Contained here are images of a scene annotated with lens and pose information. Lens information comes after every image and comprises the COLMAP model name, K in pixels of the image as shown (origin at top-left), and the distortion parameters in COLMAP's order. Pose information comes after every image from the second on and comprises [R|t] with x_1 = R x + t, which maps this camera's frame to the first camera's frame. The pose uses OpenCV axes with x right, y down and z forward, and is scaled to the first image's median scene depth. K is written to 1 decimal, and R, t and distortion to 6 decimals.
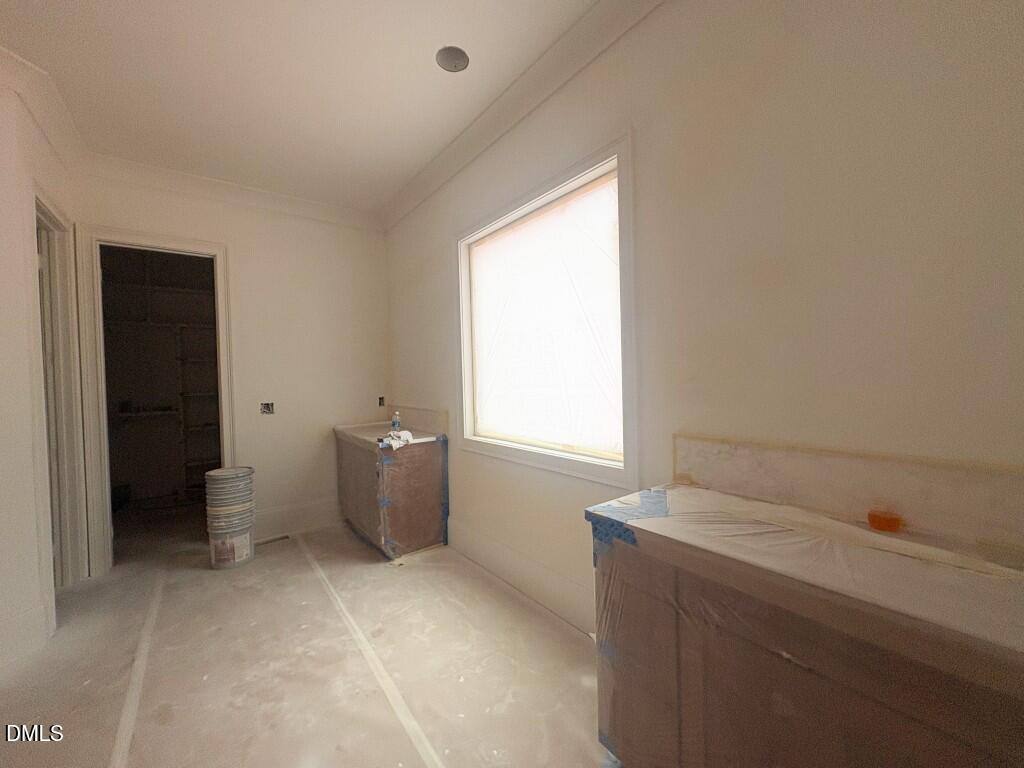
lens RADIAL K [[406.6, 0, 512.0], [0, 406.6, 384.0], [0, 0, 1]] dist [0.000303, 0.000074]
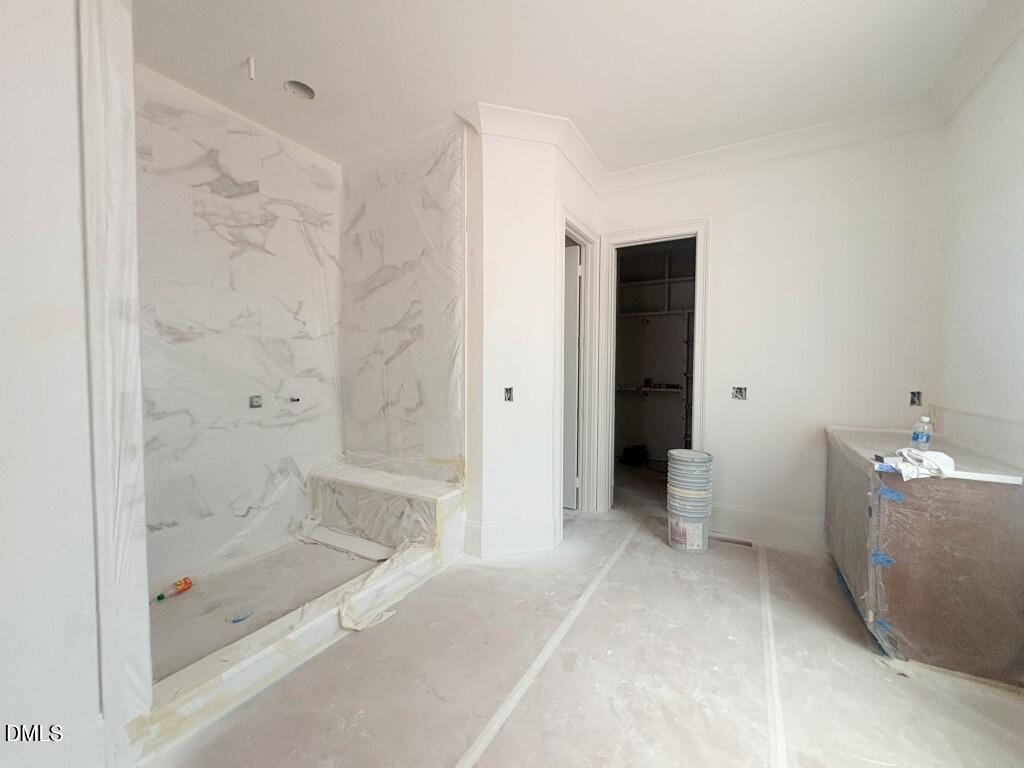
lens RADIAL K [[406.6, 0, 512.0], [0, 406.6, 384.0], [0, 0, 1]] dist [0.000303, 0.000074]
pose [[0.395317, 0.064558, -0.916273, 0.016132], [-0.034203, 0.997870, 0.055551, 0.009667], [0.917908, 0.009379, 0.396683, 0.236447]]
